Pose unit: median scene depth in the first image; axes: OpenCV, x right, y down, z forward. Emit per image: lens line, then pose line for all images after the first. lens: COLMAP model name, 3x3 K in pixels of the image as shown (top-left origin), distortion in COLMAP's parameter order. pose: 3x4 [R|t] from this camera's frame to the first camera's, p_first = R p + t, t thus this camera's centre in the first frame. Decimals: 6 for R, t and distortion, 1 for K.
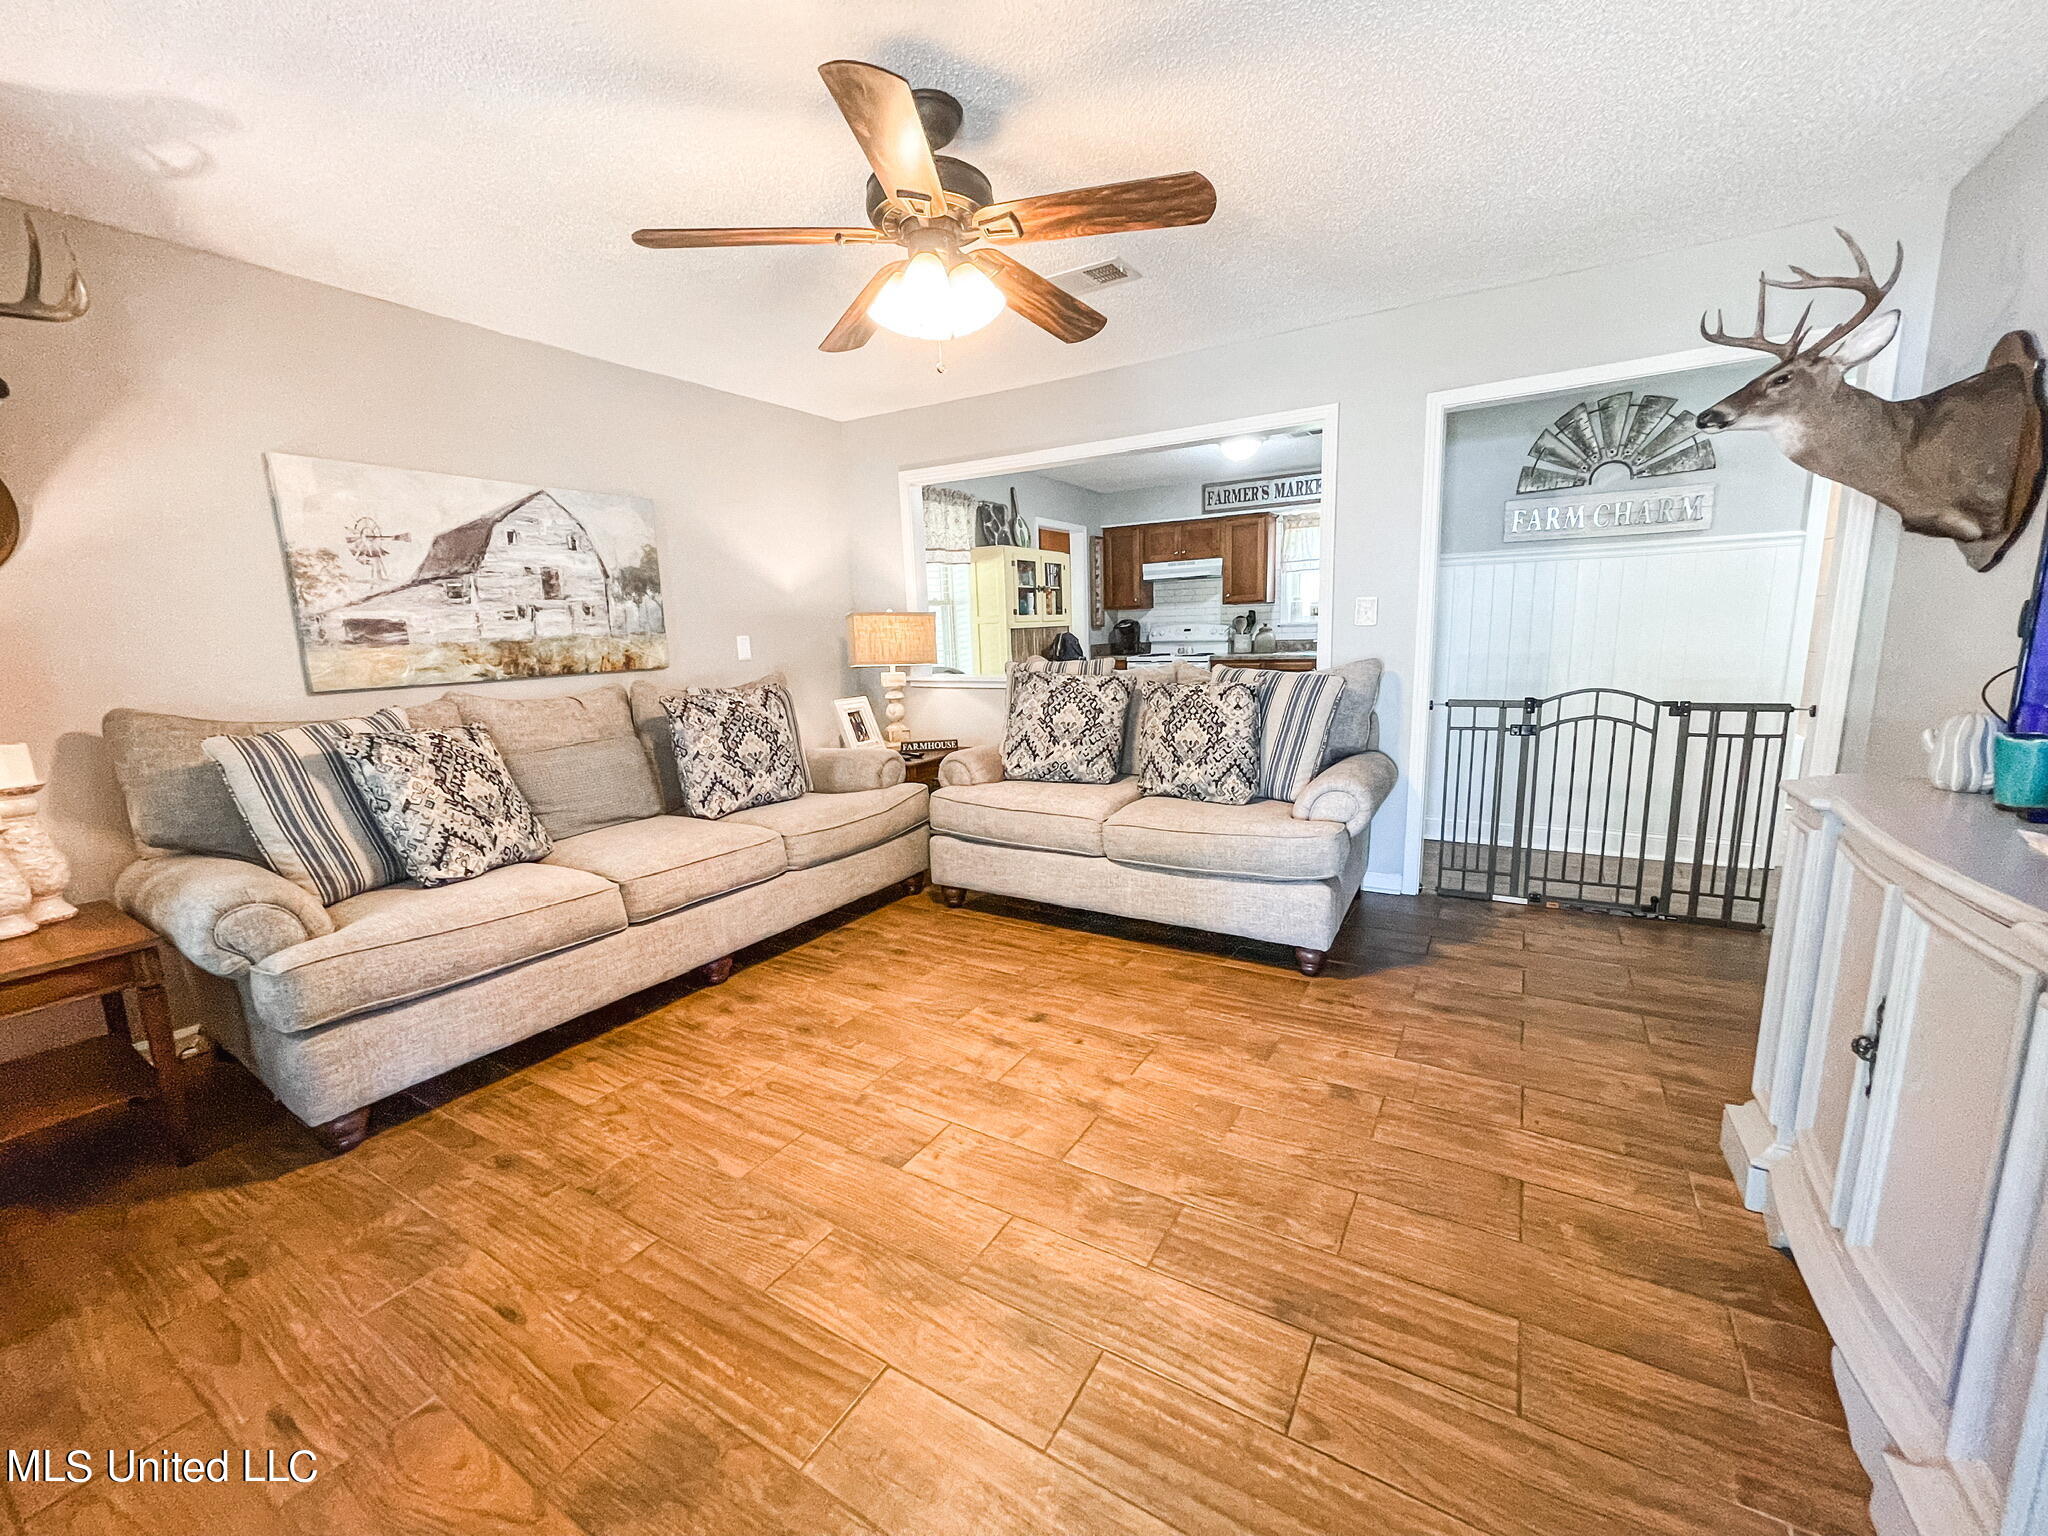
lens RADIAL K [[817.2, 0, 1020.0], [0, 817.2, 777.8], [0, 0, 1]] dist [-0.001232, -0.000752]
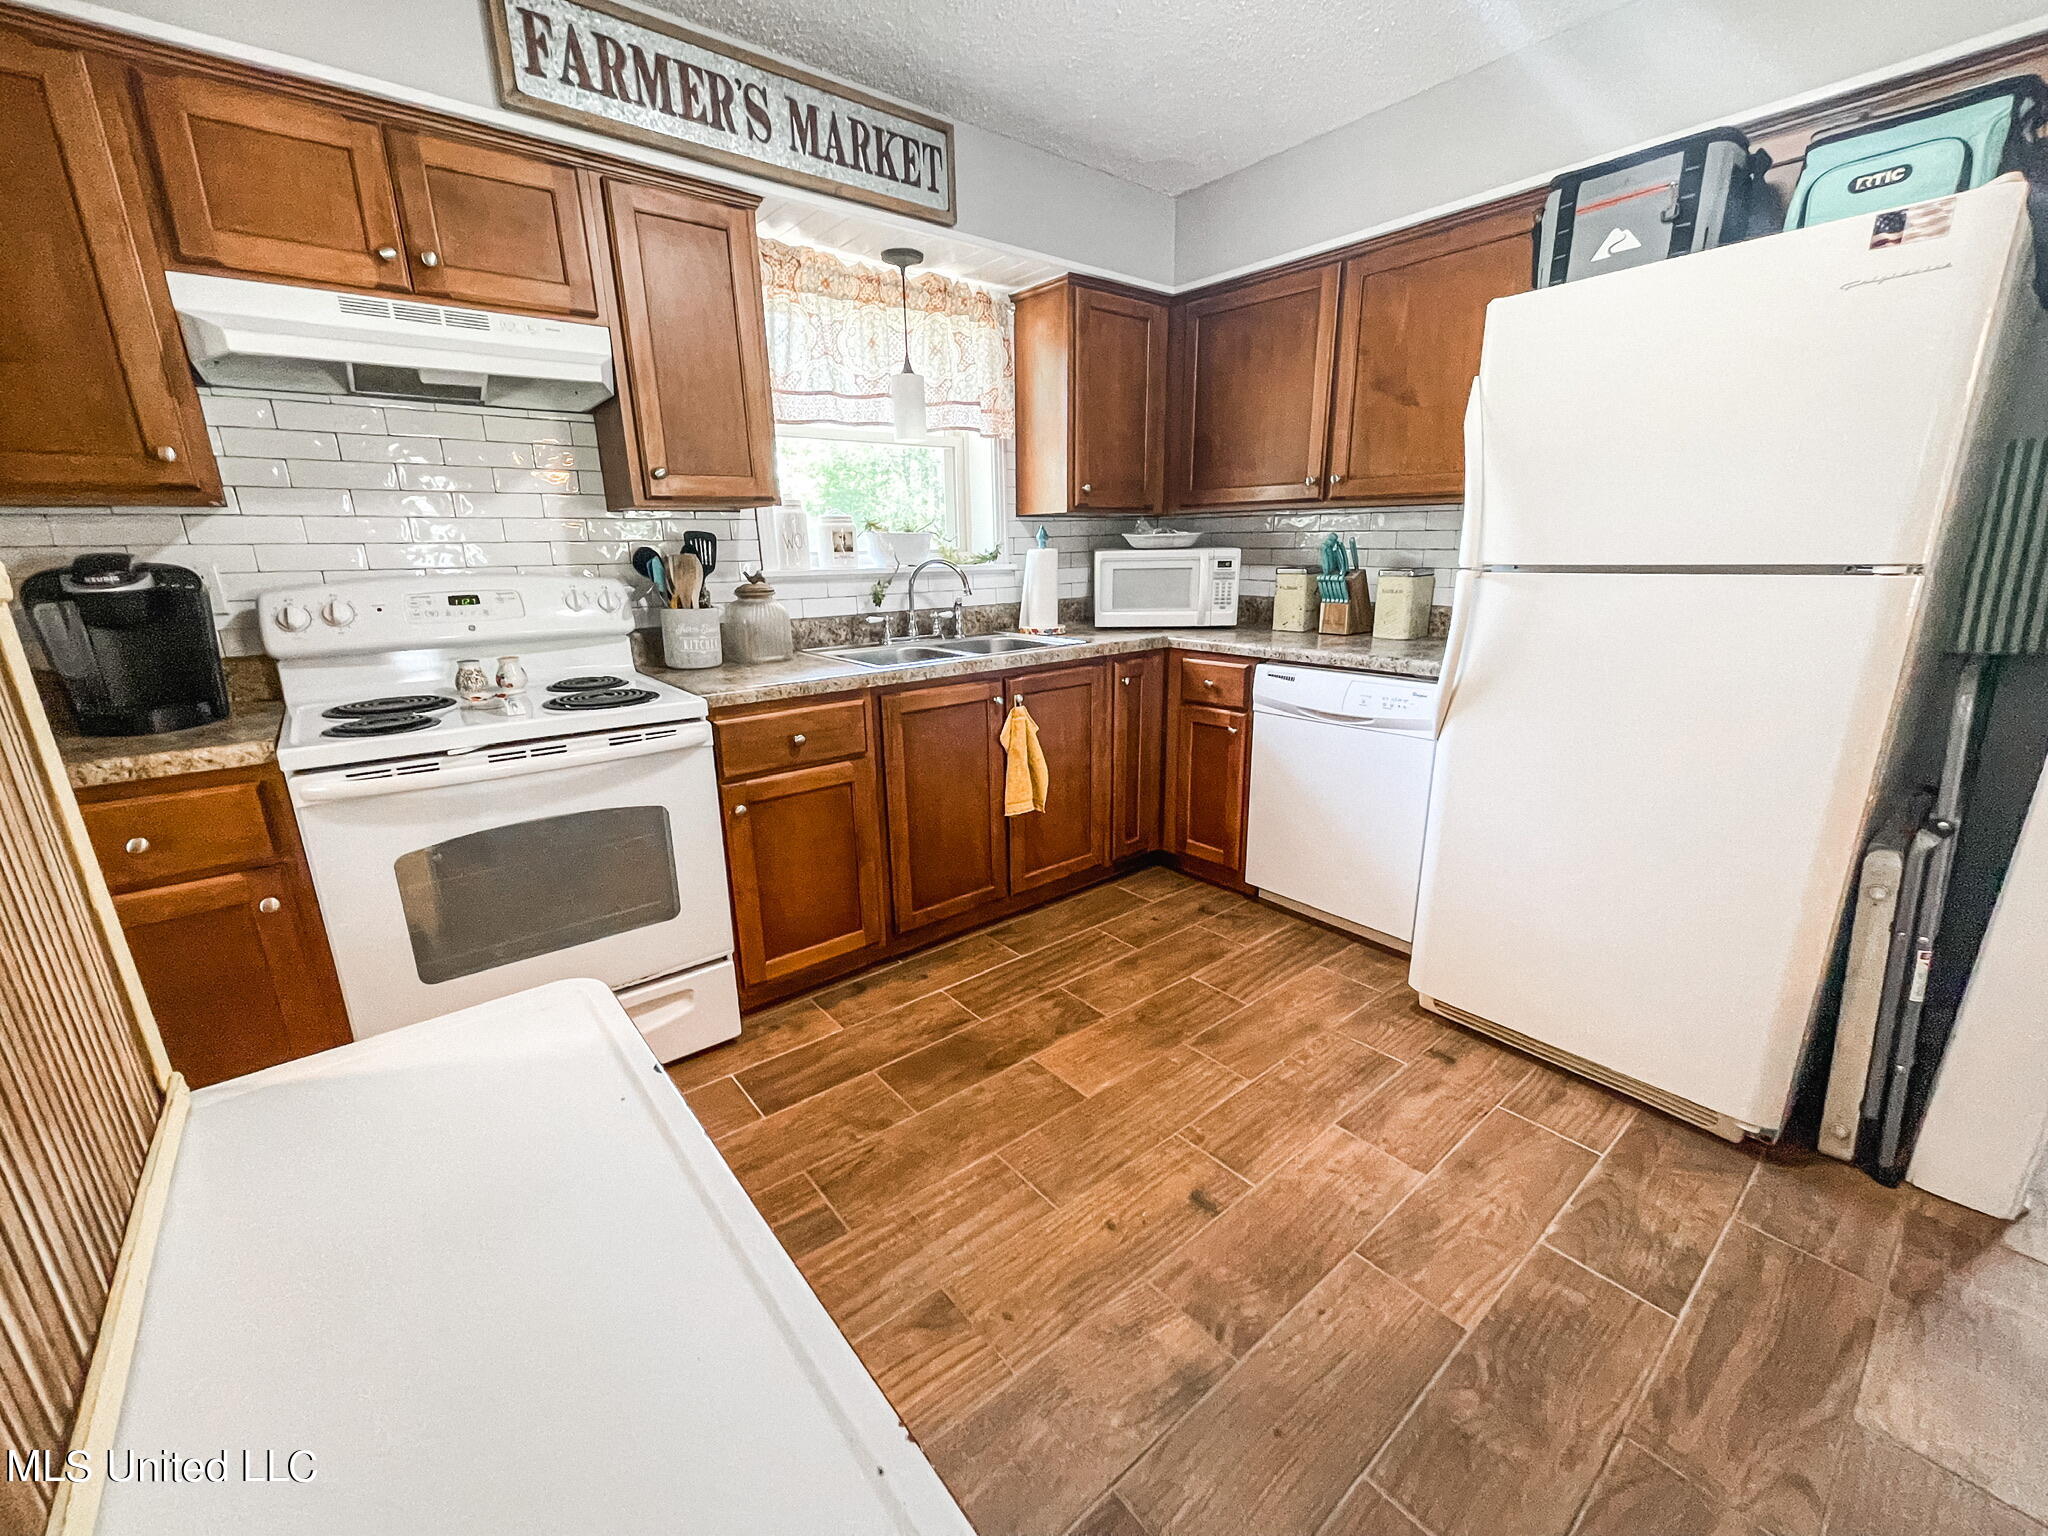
lens RADIAL K [[817.2, 0, 1023.1], [0, 817.2, 771.0], [0, 0, 1]] dist [-0.001232, -0.000752]
pose [[0.342316, -0.224493, 0.912372, 0.016391], [0.174256, 0.969360, 0.173136, -0.150863], [-0.923285, 0.099719, 0.370947, 0.793336]]
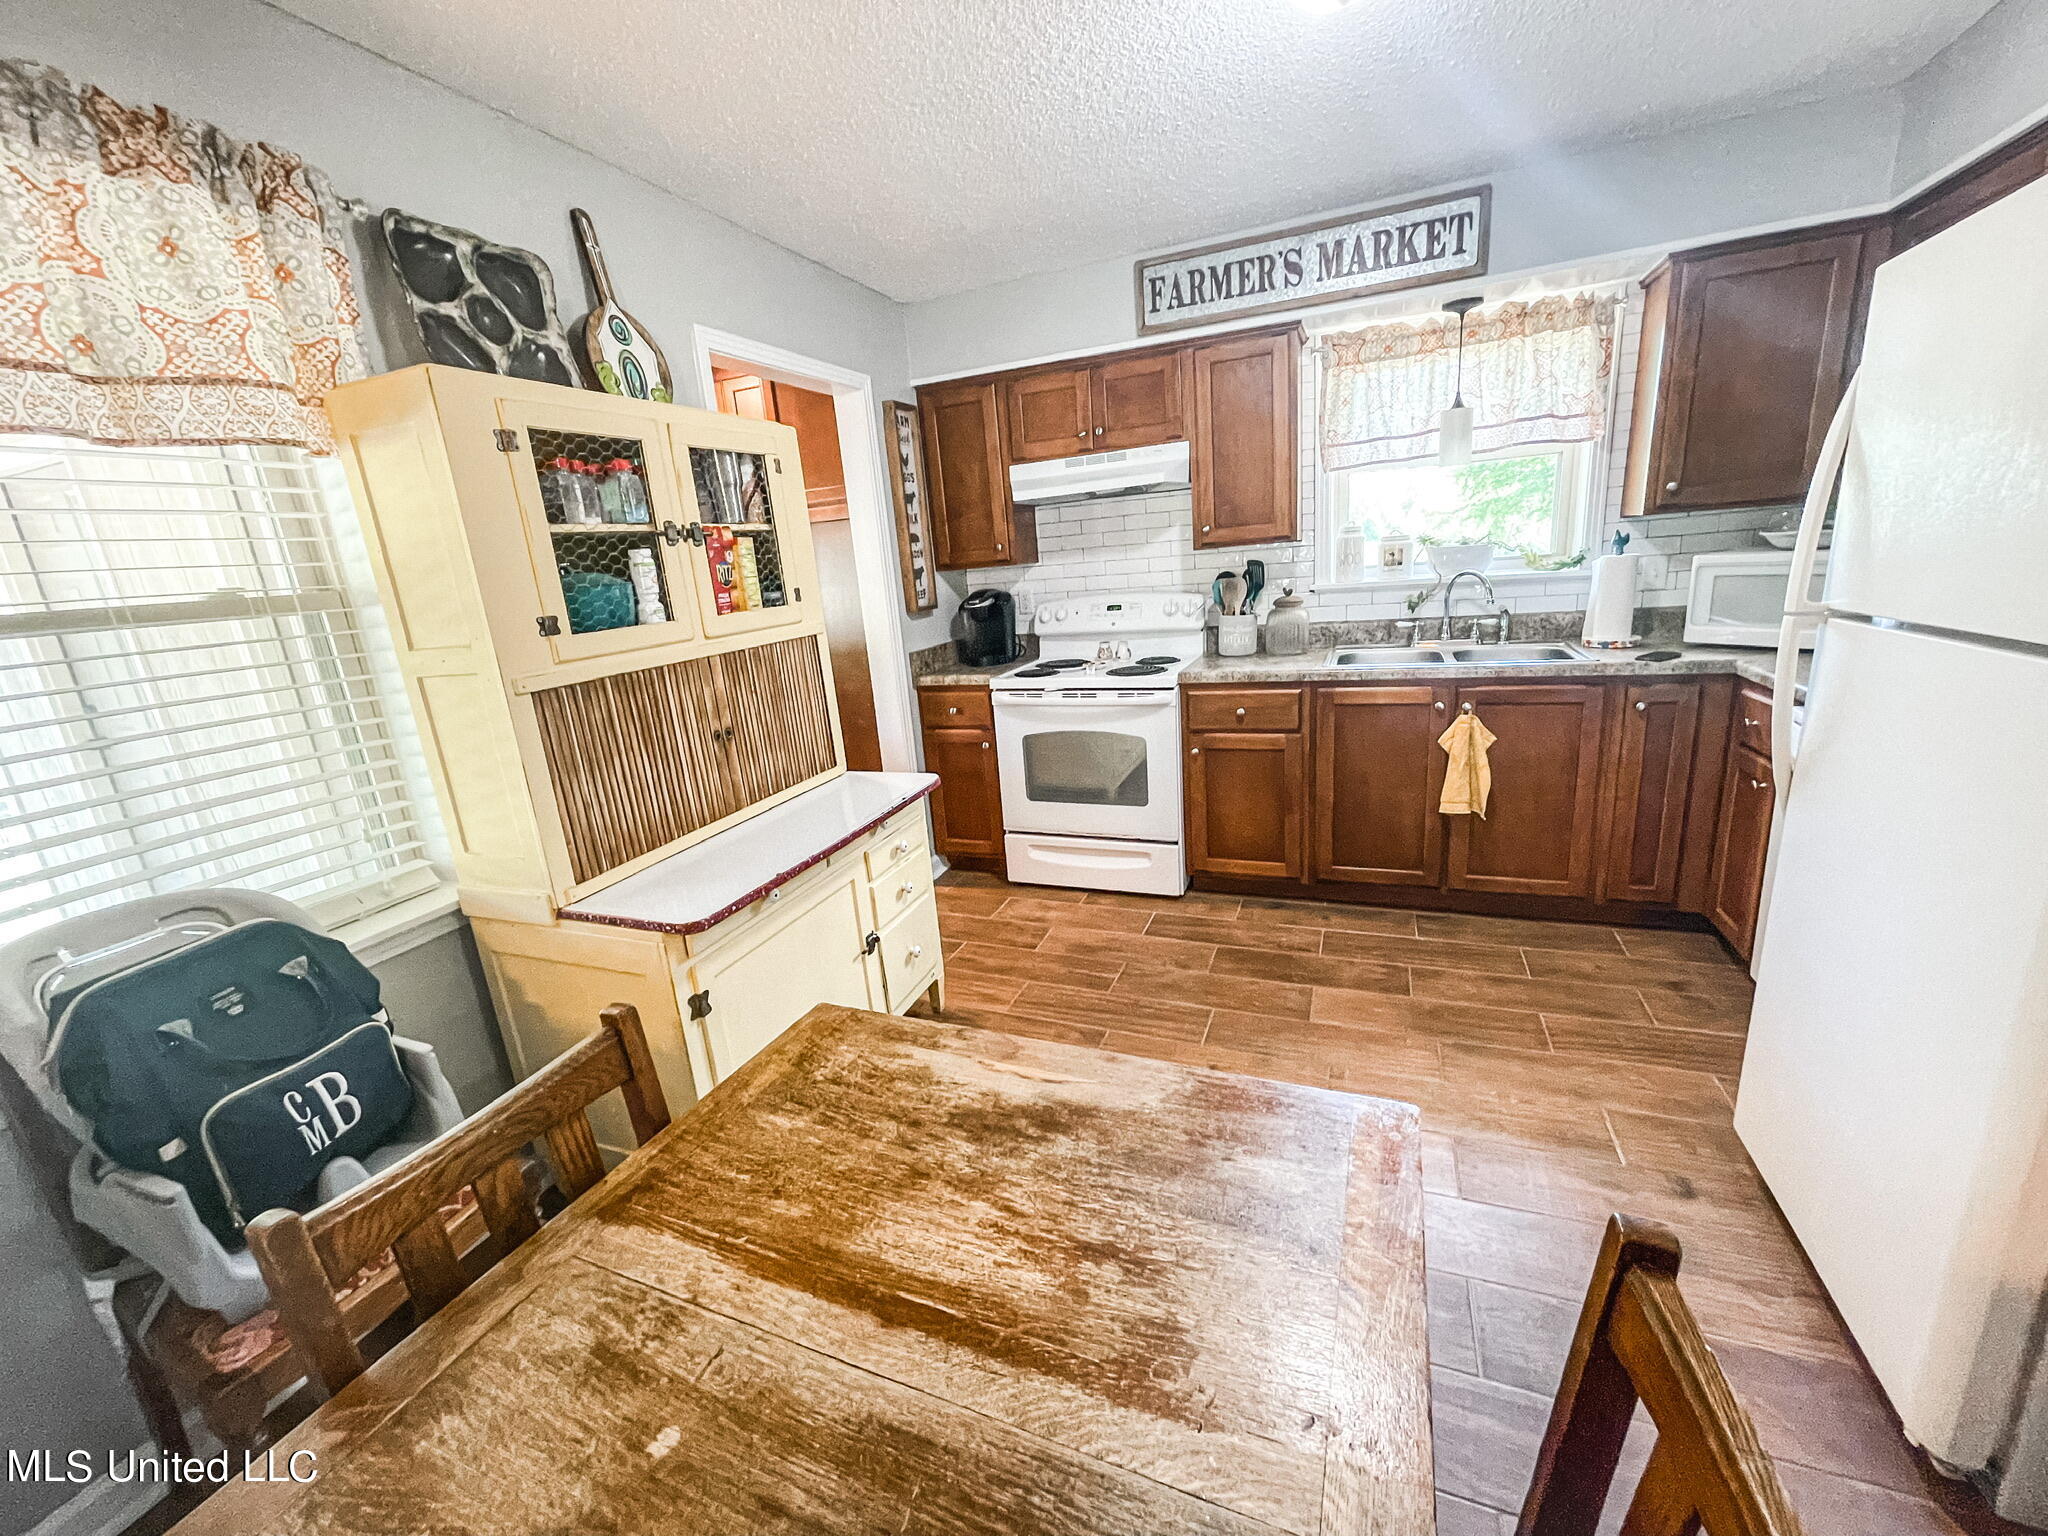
lens RADIAL K [[817.2, 0, 1025.4], [0, 817.2, 768.3], [0, 0, 1]] dist [-0.001232, -0.000752]
pose [[0.987148, -0.082192, 0.137053, 0.088766], [0.073491, 0.995016, 0.067390, -0.132749], [-0.141909, -0.056452, 0.988269, 0.577120]]
